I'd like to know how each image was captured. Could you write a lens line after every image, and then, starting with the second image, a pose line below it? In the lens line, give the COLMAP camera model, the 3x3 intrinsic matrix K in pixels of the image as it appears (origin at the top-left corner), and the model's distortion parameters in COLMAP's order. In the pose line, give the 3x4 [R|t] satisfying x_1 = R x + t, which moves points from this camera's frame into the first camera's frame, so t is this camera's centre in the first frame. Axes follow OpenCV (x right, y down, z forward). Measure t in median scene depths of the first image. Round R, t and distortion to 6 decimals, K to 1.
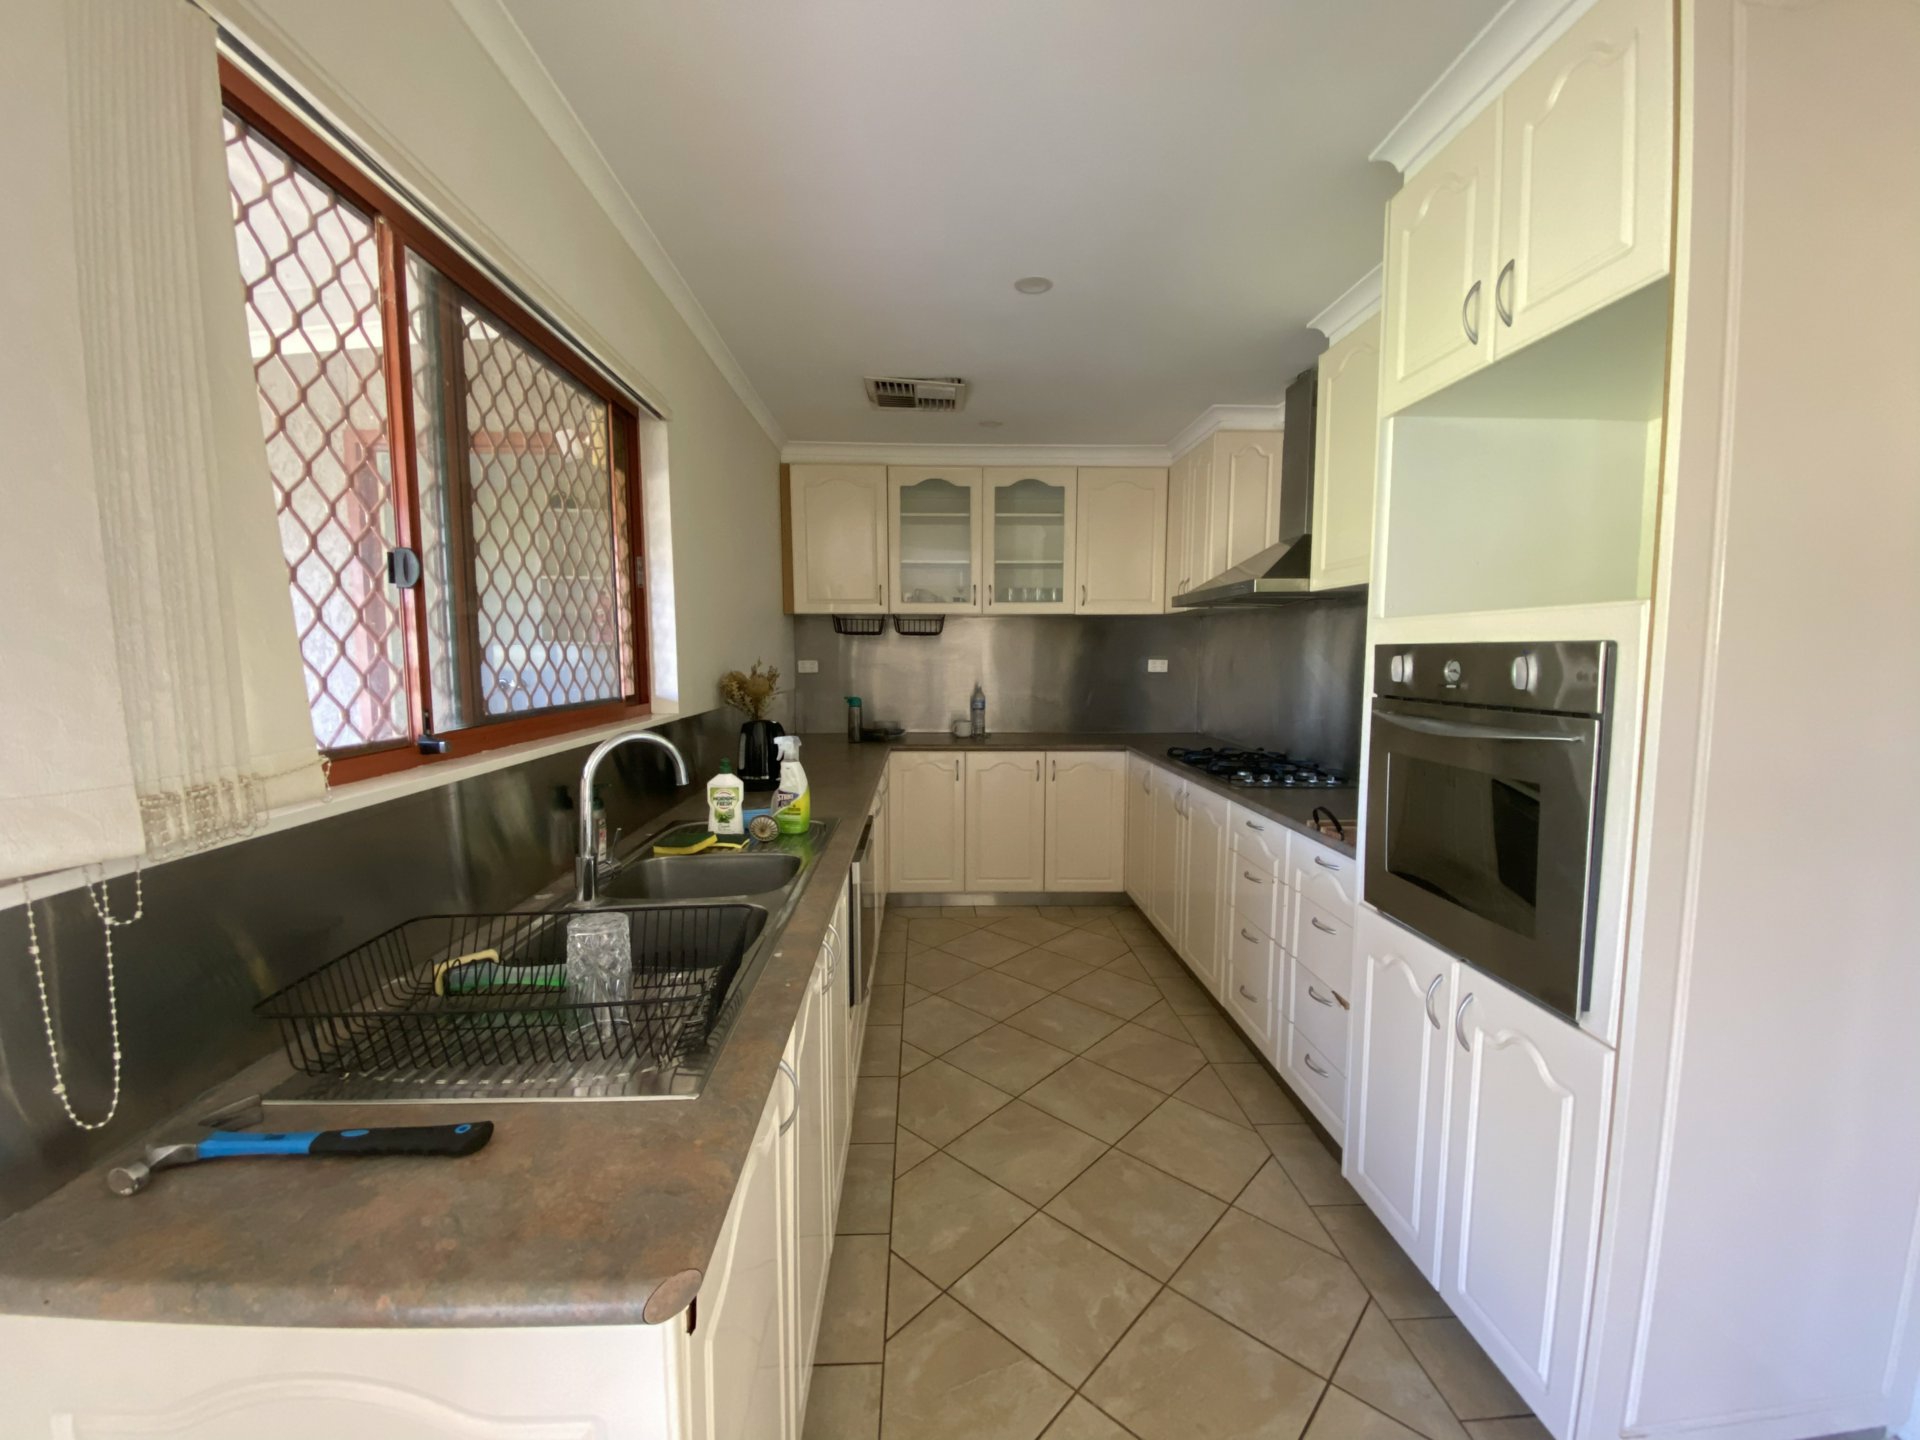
lens RADIAL K [[799.3, 0, 963.9], [0, 799.3, 717.7], [0, 0, 1]] dist [0.011459, -0.014527]
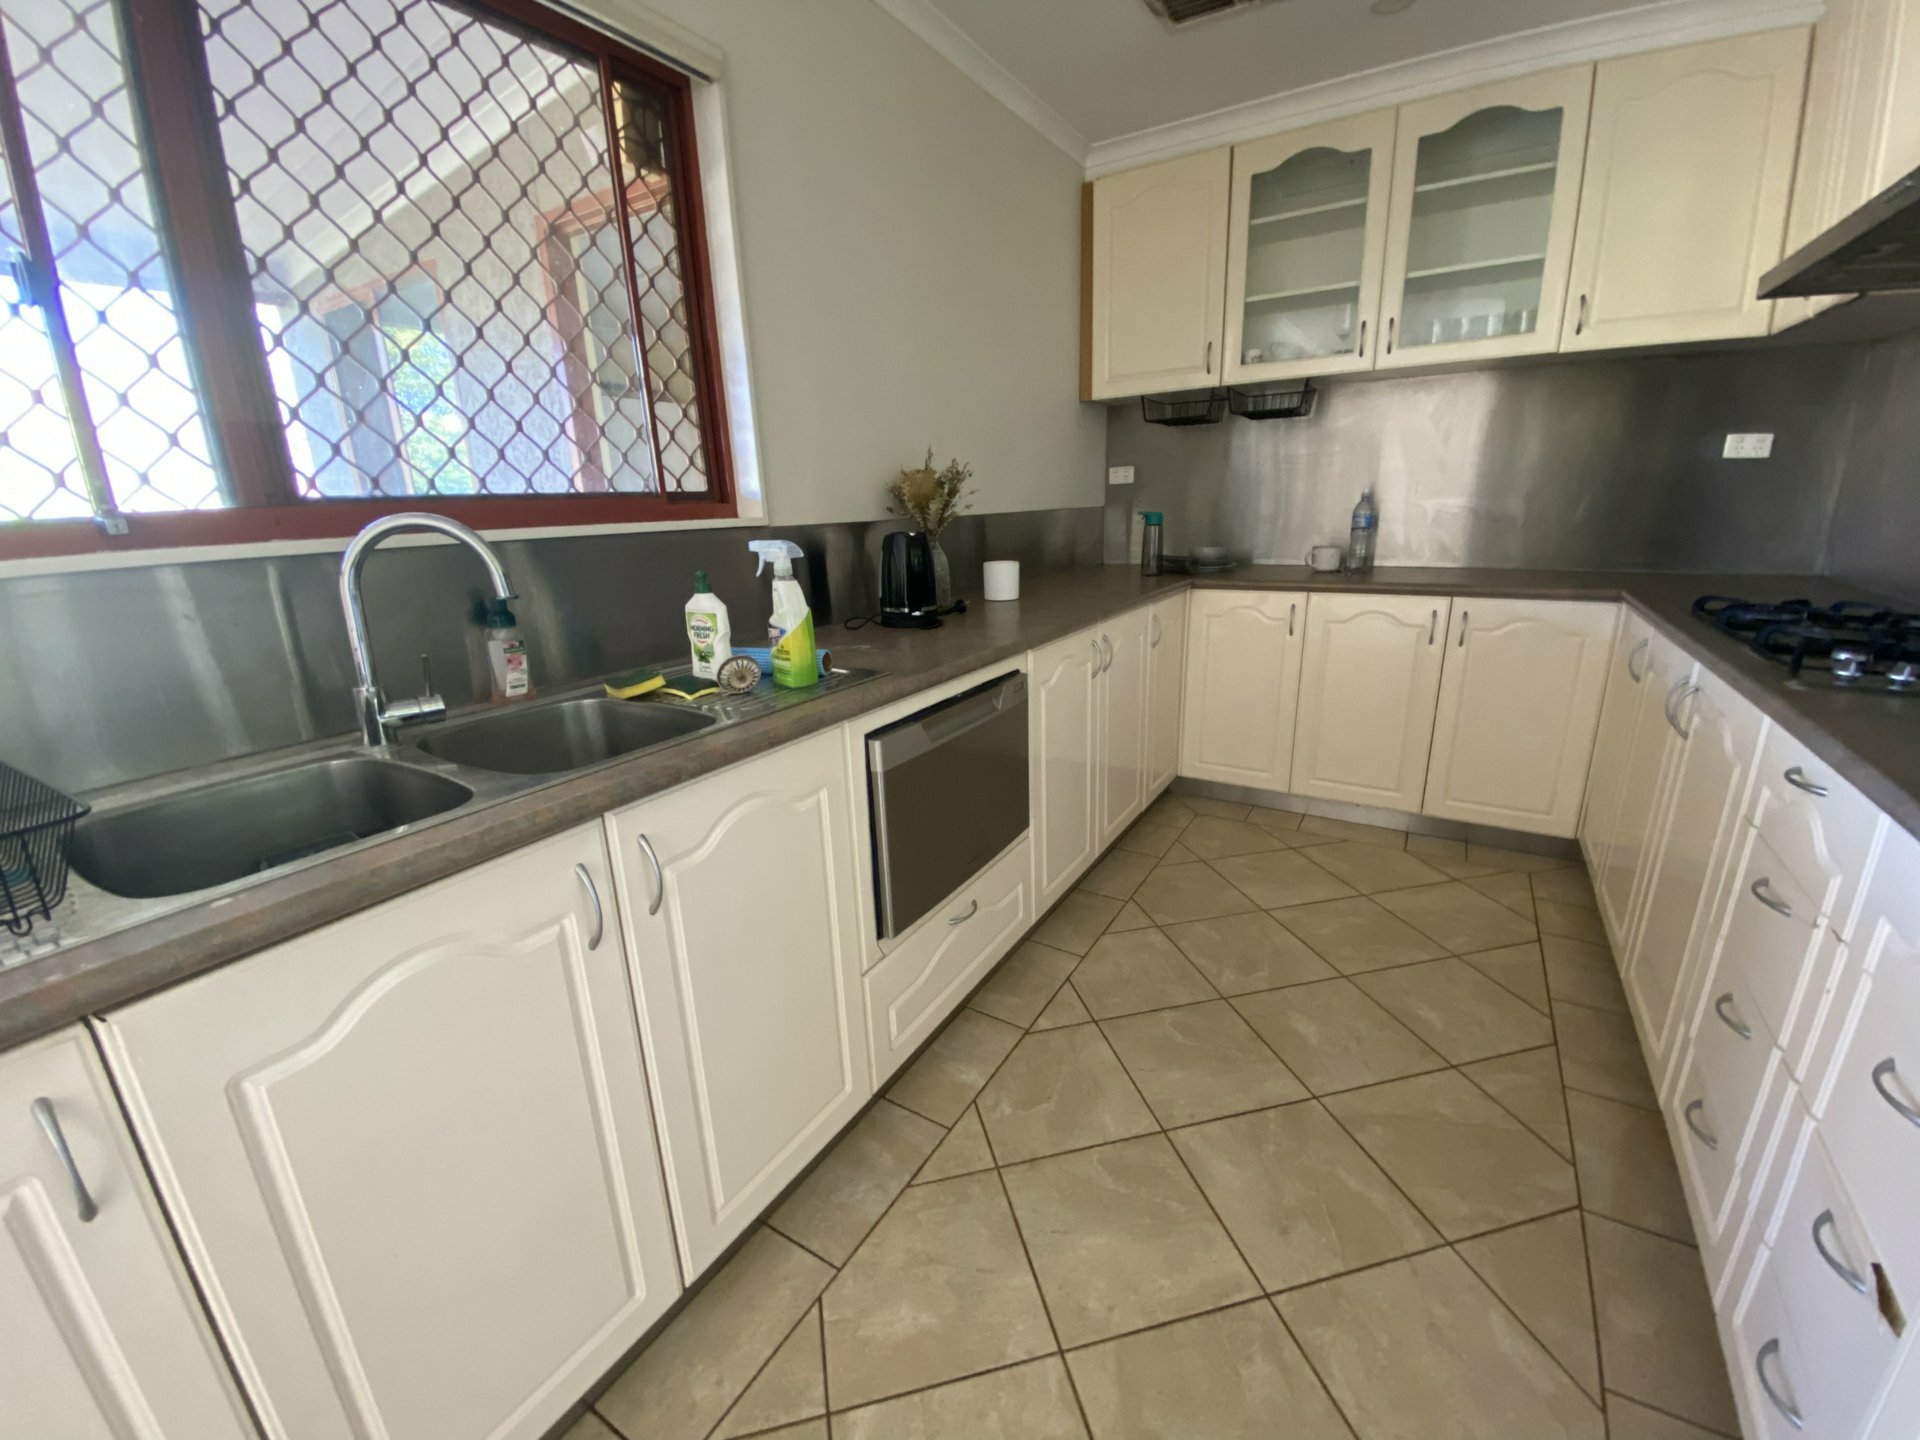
lens RADIAL K [[799.3, 0, 948.1], [0, 799.3, 726.3], [0, 0, 1]] dist [0.011459, -0.014527]
pose [[0.816032, 0.128930, -0.563444, 0.160487], [-0.012230, 0.978438, 0.206178, 0.019496], [0.577878, -0.161357, 0.800013, 0.292405]]
